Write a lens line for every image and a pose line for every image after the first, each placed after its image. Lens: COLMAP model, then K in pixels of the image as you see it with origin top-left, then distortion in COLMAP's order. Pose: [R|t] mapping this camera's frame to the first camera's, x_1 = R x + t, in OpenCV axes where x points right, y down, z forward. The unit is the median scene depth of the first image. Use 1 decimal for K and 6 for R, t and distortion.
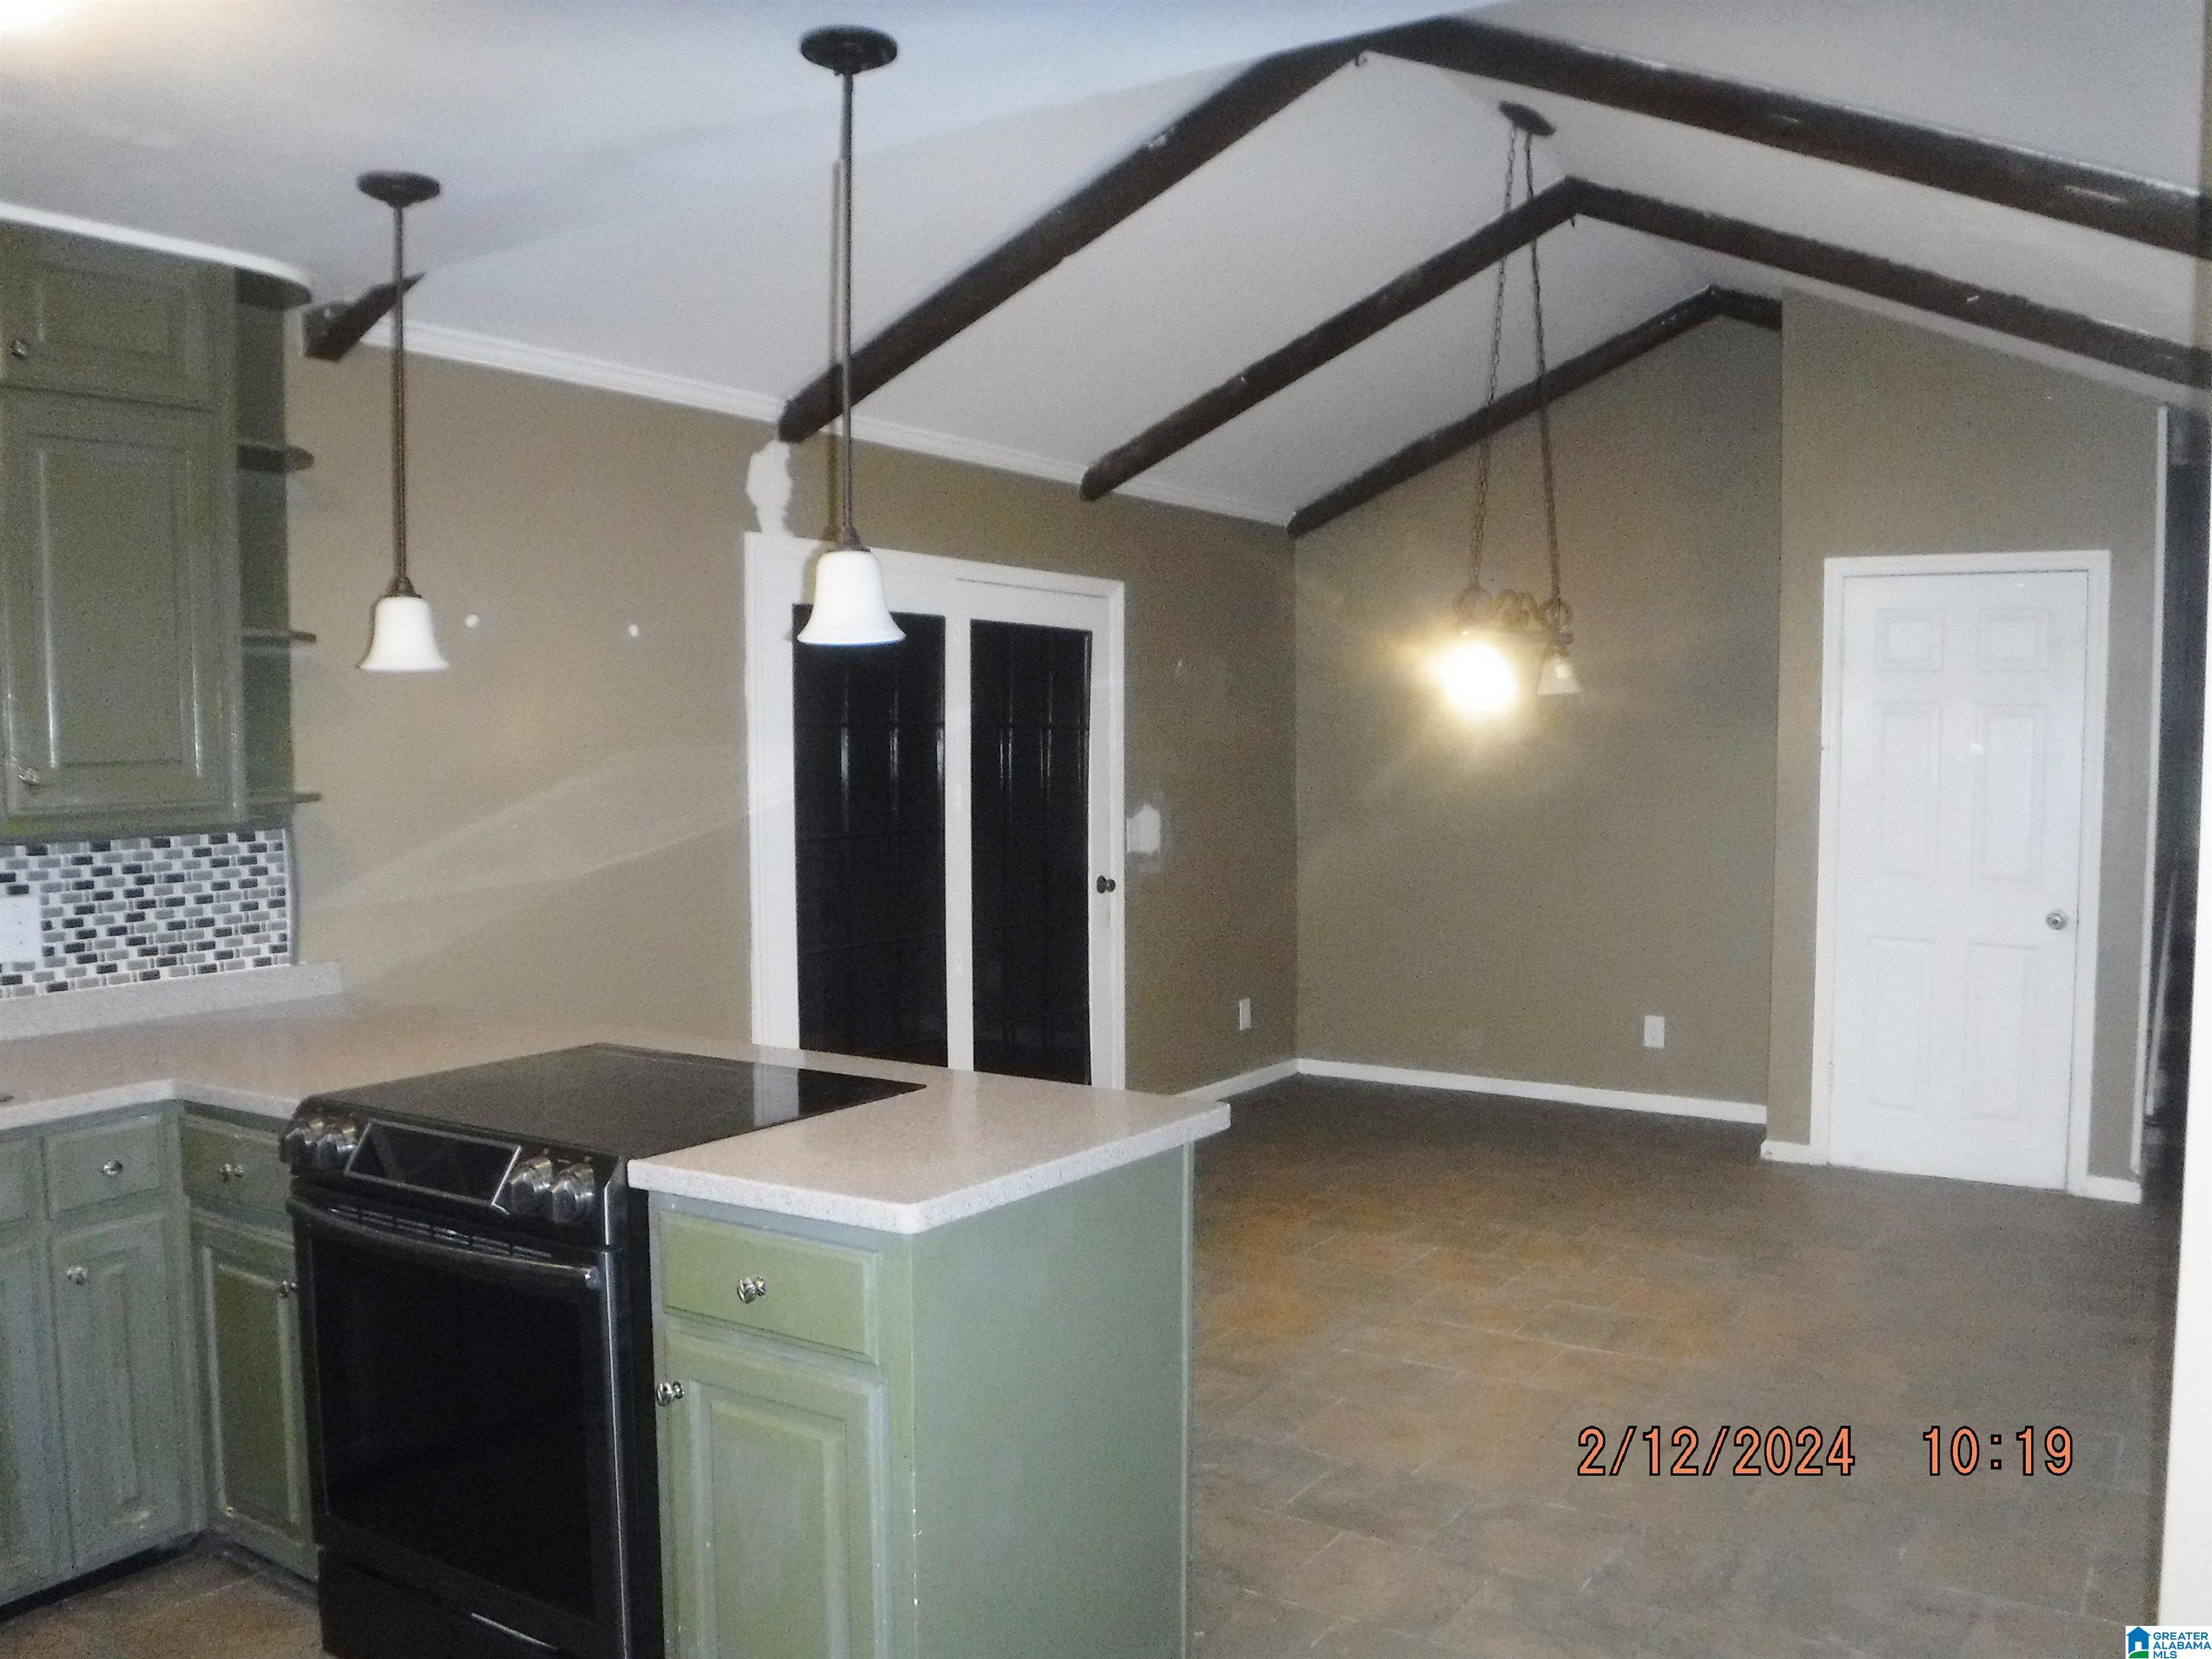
lens RADIAL K [[1811.0, 0, 1035.2], [0, 1811.0, 826.1], [0, 0, 1]] dist [-0.043368, -0.001017]
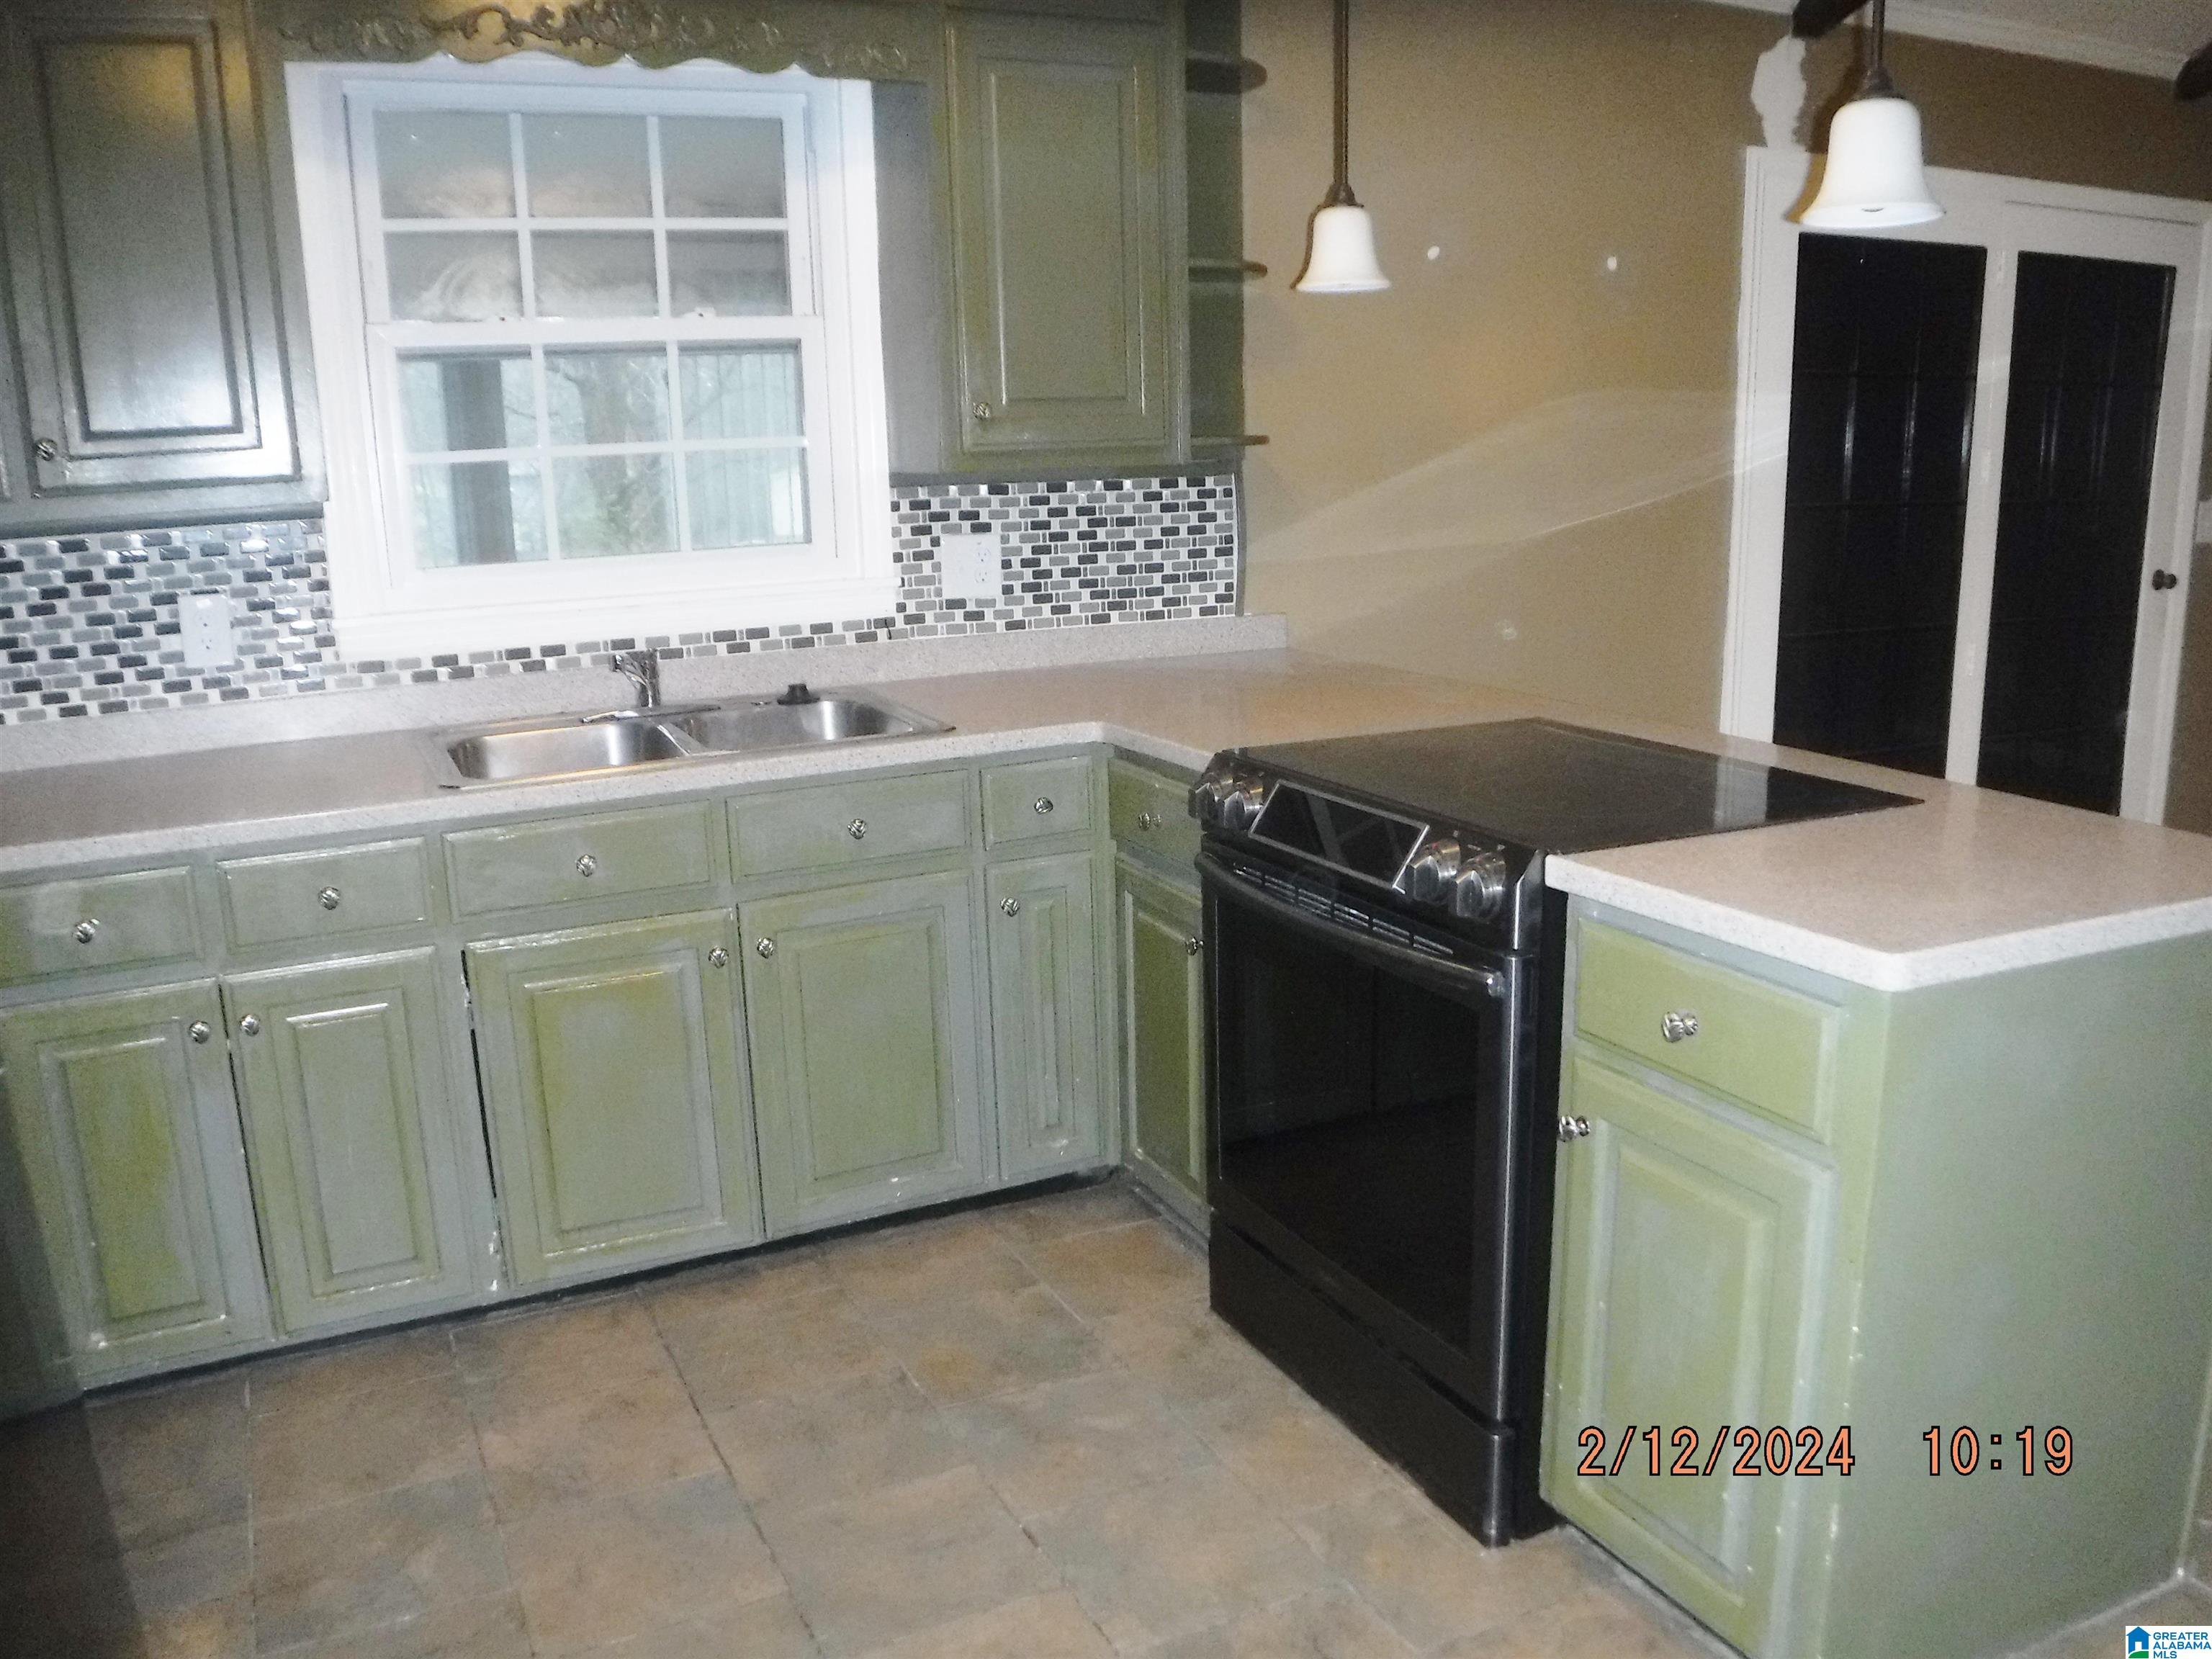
lens RADIAL K [[1784.7, 0, 1105.0], [0, 1784.7, 803.8], [0, 0, 1]] dist [-0.128230, 0.065153]
pose [[0.876391, 0.097584, -0.471611, -0.012573], [-0.018421, 0.985332, 0.169649, 0.017365], [0.481248, -0.139992, 0.865334, 0.131674]]
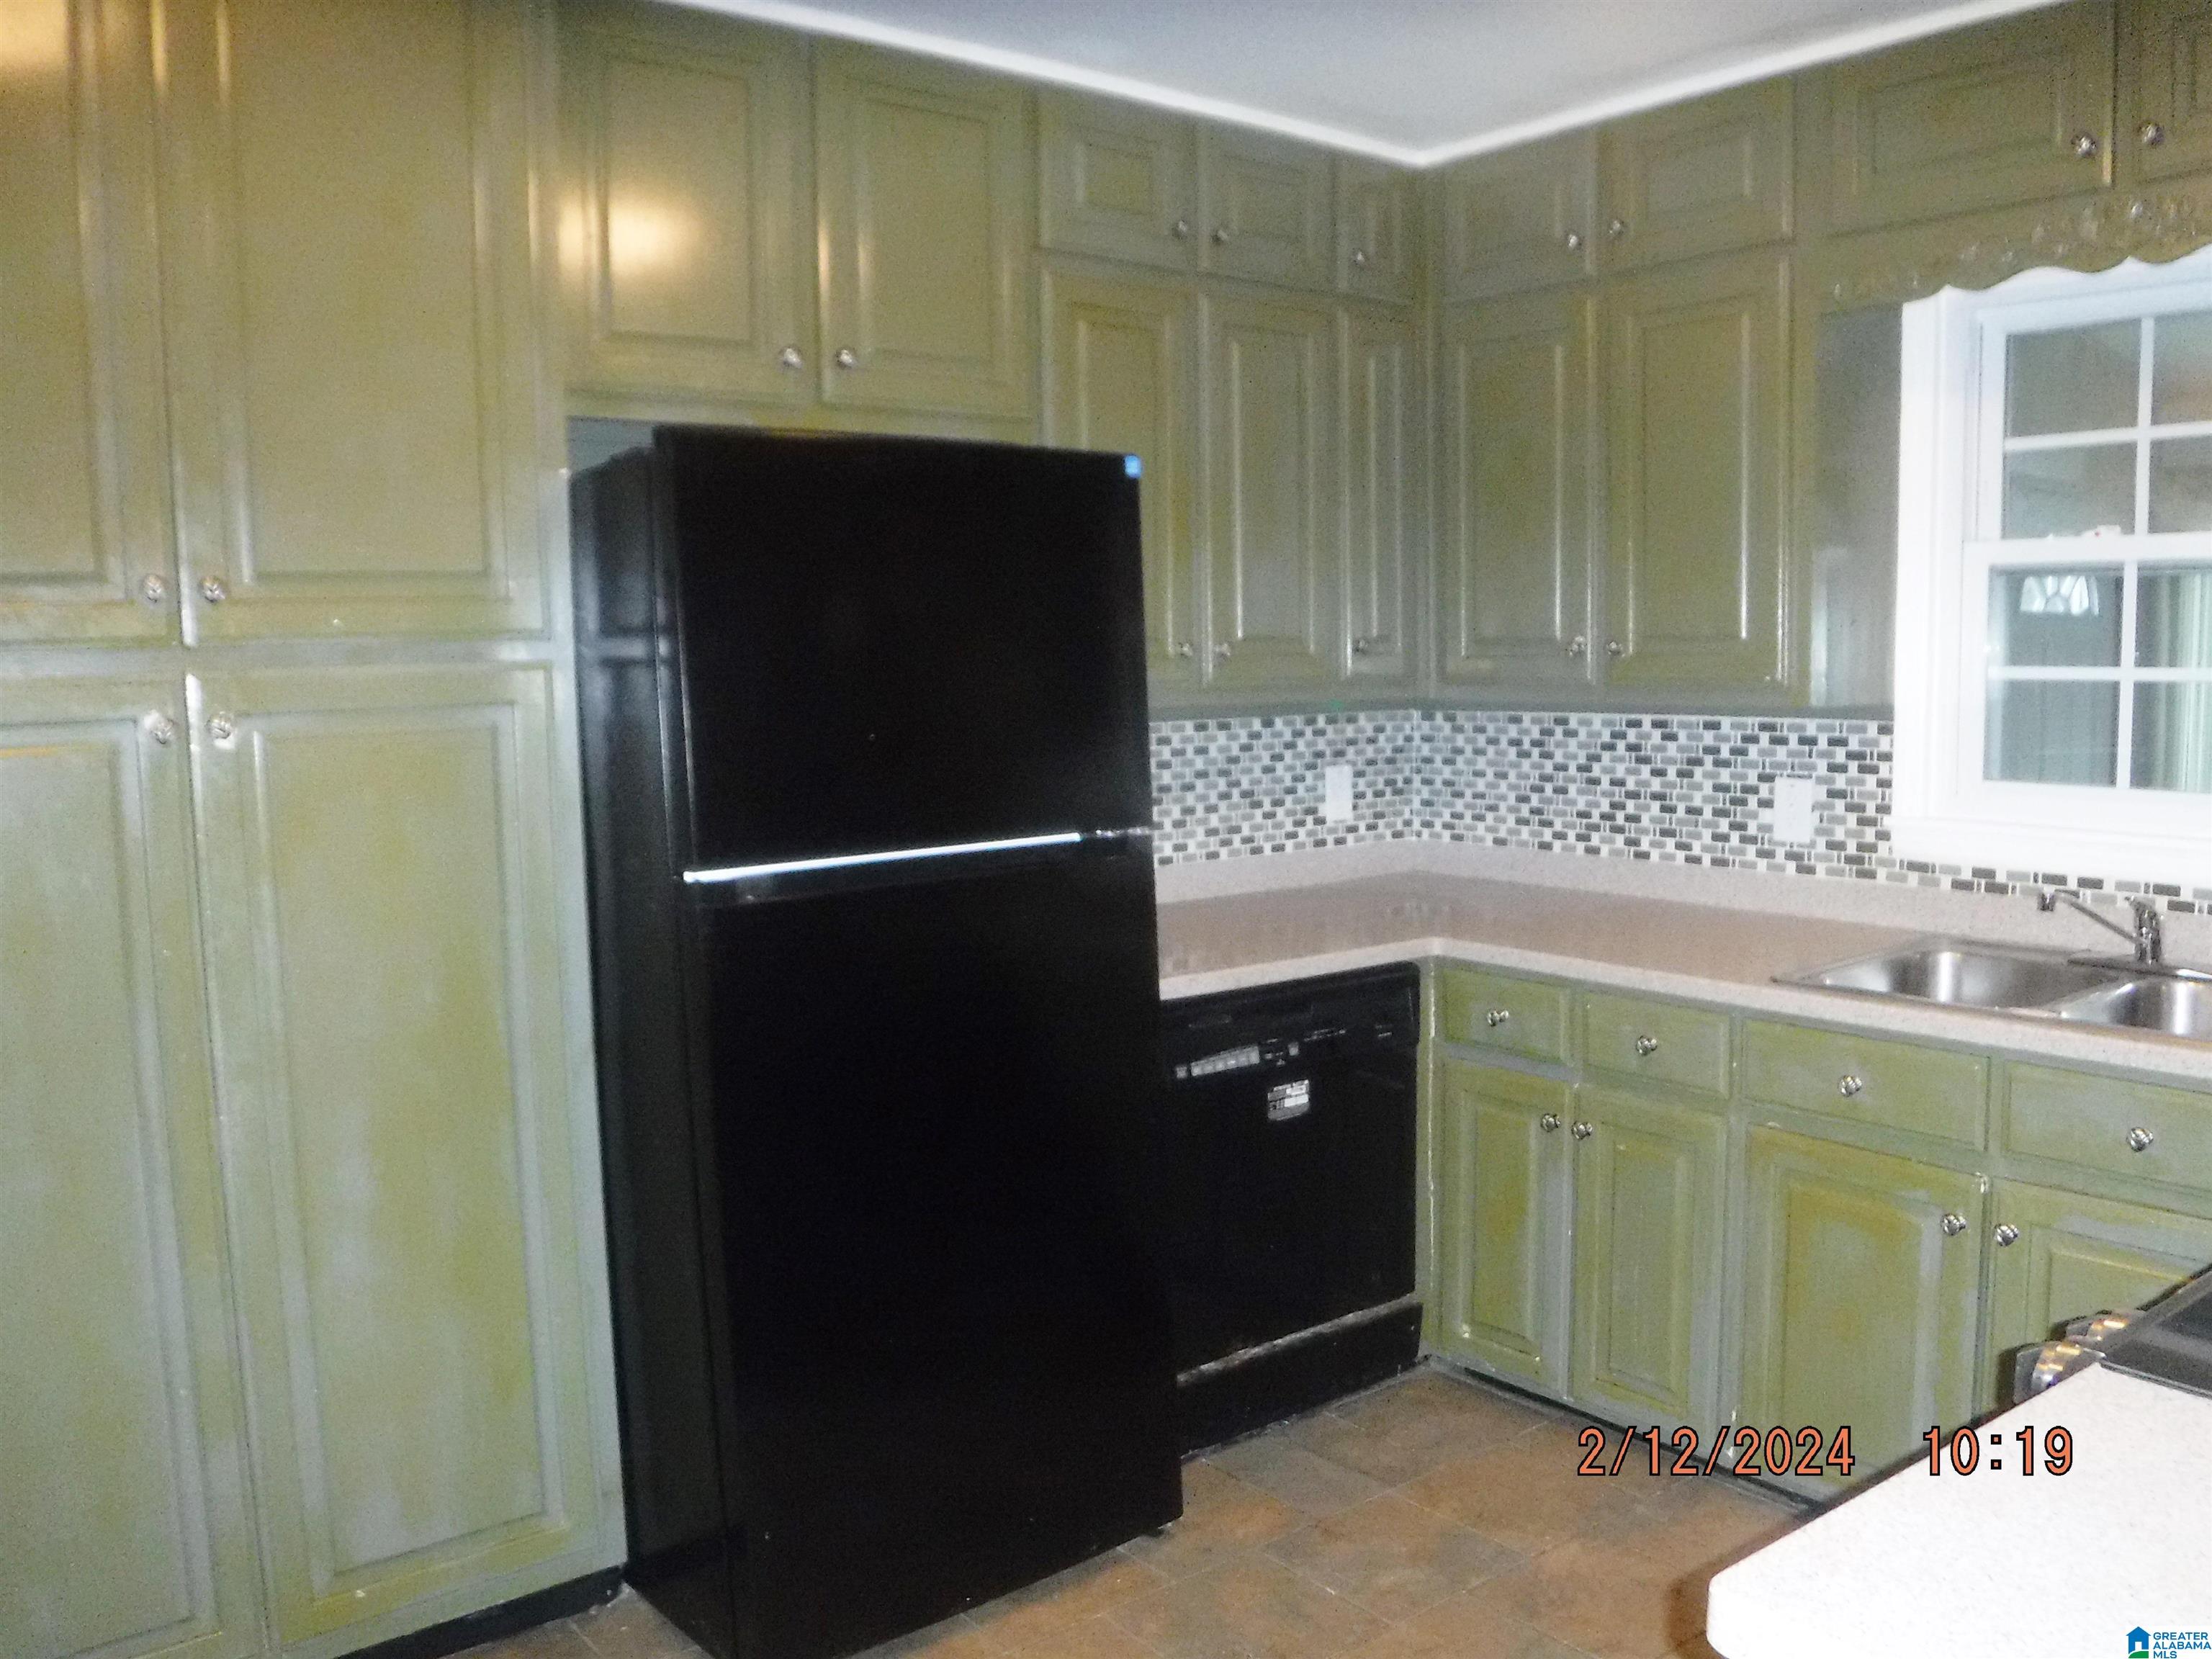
lens RADIAL K [[1796.4, 0, 1106.5], [0, 1796.4, 784.1], [0, 0, 1]] dist [-0.086154, -0.001858]
pose [[-0.275830, 0.101771, -0.955804, 0.238051], [-0.042098, 0.992146, 0.117789, -0.028442], [0.960284, 0.072728, -0.269379, 0.565637]]
